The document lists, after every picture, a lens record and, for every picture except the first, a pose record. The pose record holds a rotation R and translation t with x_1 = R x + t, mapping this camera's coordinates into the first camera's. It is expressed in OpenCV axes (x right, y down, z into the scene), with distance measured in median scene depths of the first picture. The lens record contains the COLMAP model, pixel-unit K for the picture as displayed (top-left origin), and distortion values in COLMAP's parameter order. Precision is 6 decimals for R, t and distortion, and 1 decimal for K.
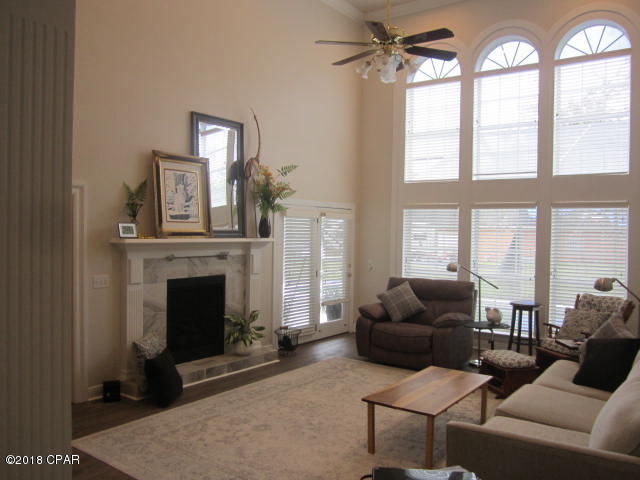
lens RADIAL K [[526.8, 0, 320.0], [0, 526.8, 240.0], [0, 0, 1]] dist [-0.045137, 0.000711]
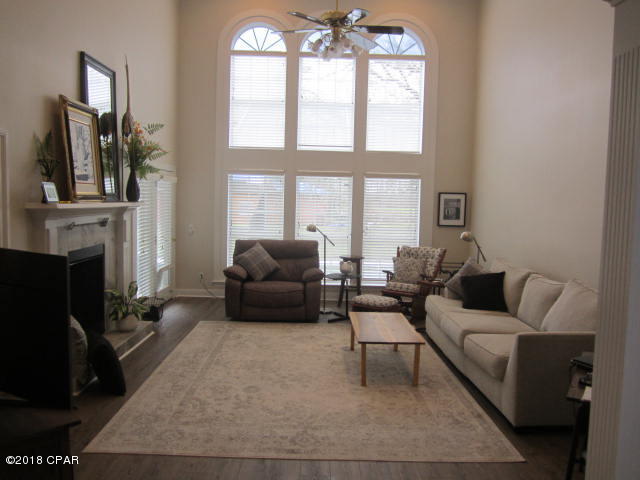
lens RADIAL K [[526.8, 0, 320.0], [0, 526.8, 240.0], [0, 0, 1]] dist [-0.045137, 0.000711]
pose [[0.800201, -0.041241, 0.598312, -0.448453], [-0.001070, 0.997533, 0.070189, -0.002435], [-0.599730, -0.056805, 0.798183, 0.089656]]
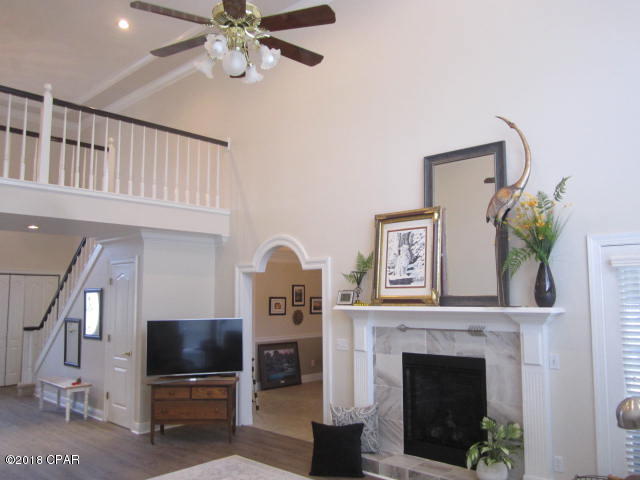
lens RADIAL K [[526.8, 0, 320.0], [0, 526.8, 240.0], [0, 0, 1]] dist [-0.045137, 0.000711]
pose [[-0.122271, -0.119453, -0.985282, 0.606685], [-0.014707, 0.992840, -0.118544, -0.006349], [0.992388, -0.000004, -0.123152, 0.933909]]
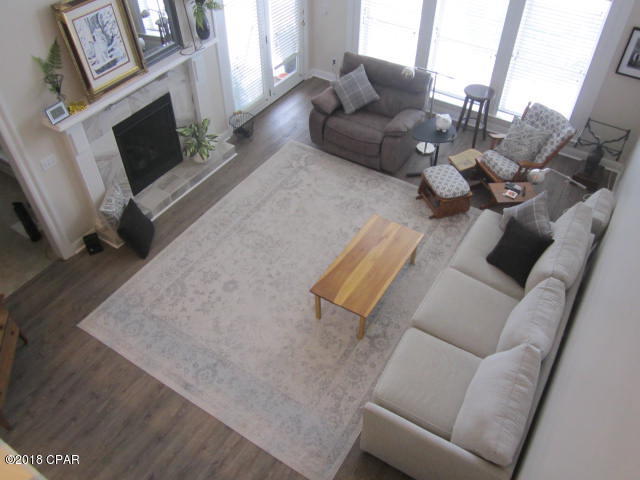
lens RADIAL K [[526.8, 0, 320.0], [0, 526.8, 240.0], [0, 0, 1]] dist [-0.045137, 0.000711]
pose [[0.997519, -0.057647, 0.040415, 0.040038], [0.013501, 0.720035, 0.693806, -0.422103], [-0.069096, -0.691539, 0.719027, 0.130356]]
